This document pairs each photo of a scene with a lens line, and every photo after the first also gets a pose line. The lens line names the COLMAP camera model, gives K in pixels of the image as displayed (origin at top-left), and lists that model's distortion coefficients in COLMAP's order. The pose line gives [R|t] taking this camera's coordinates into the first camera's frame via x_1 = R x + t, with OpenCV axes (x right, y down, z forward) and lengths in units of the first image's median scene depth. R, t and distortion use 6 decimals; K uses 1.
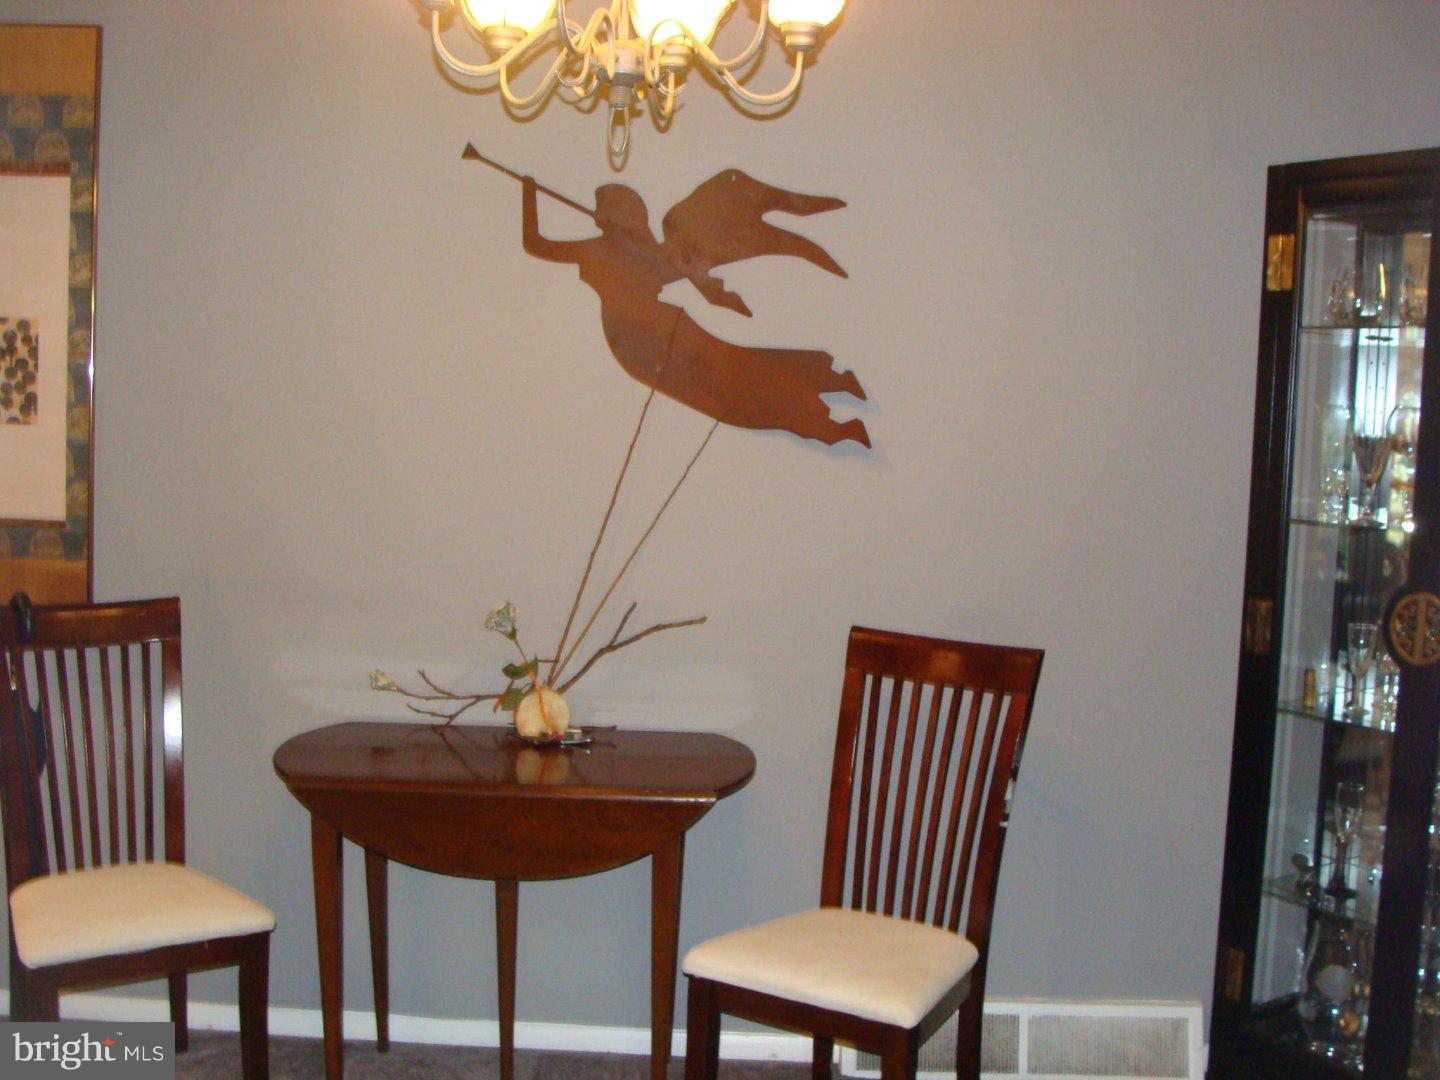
lens RADIAL K [[1676.1, 0, 724.1], [0, 1676.1, 504.1], [0, 0, 1]] dist [-0.163315, 0.061154]
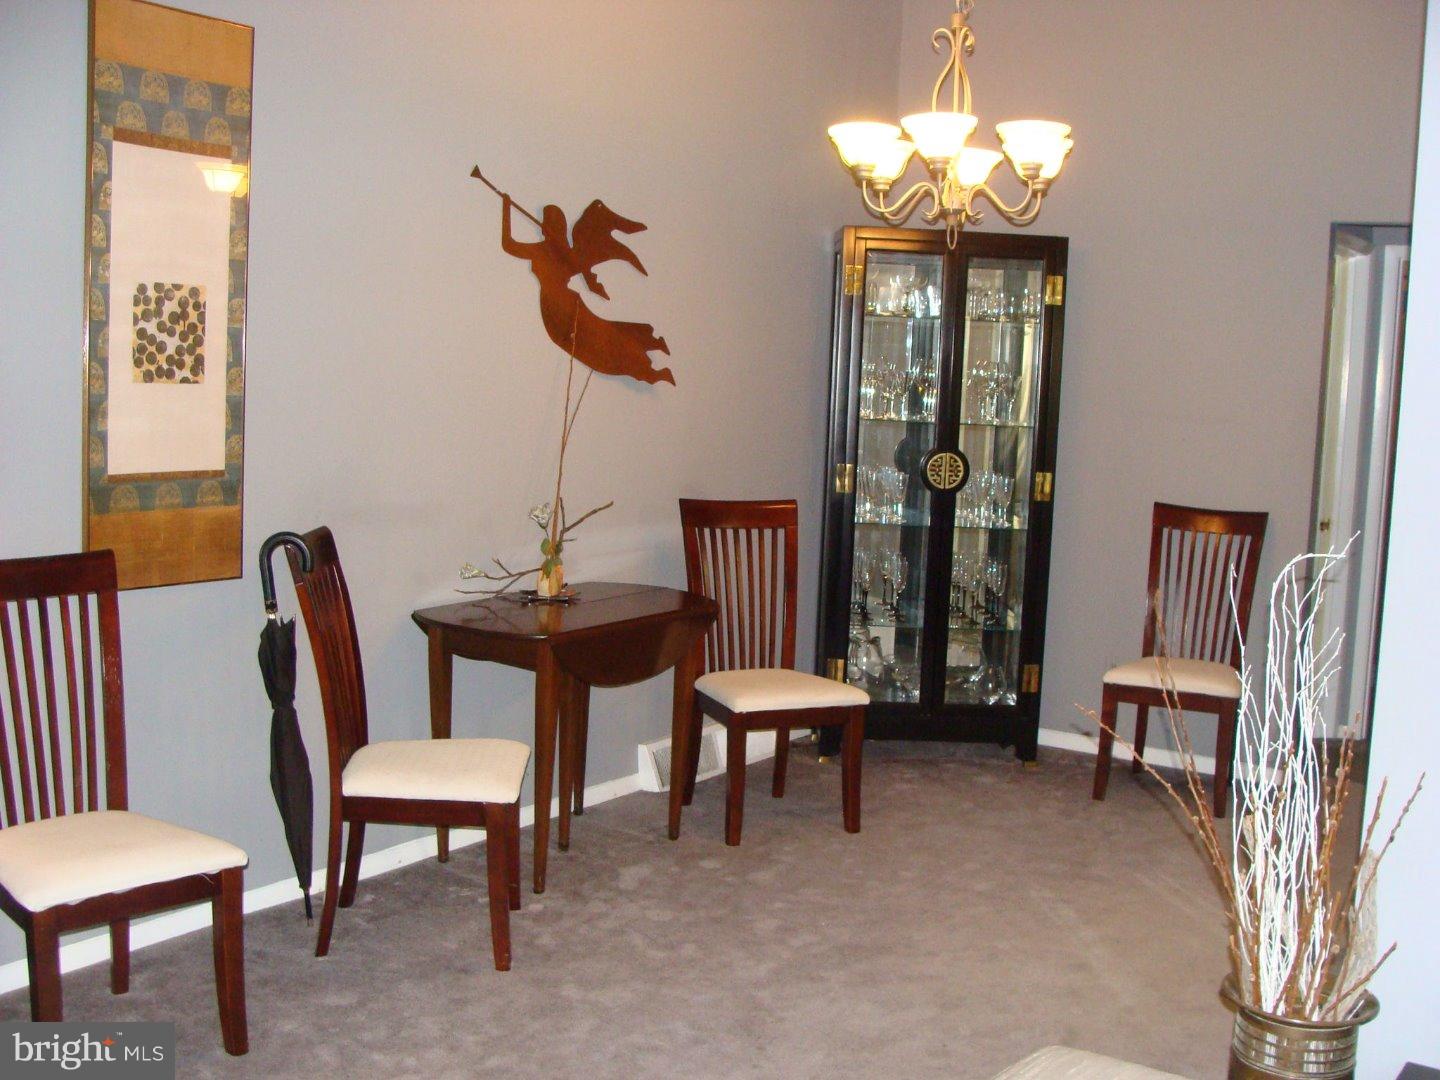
lens RADIAL K [[1623.6, 0, 721.0], [0, 1623.6, 553.7], [0, 0, 1]] dist [-0.215854, 0.269432]
pose [[0.542140, -0.108658, 0.833233, -1.148330], [0.060382, 0.994078, 0.090346, -0.011026], [-0.838116, 0.001332, 0.545490, 0.130177]]
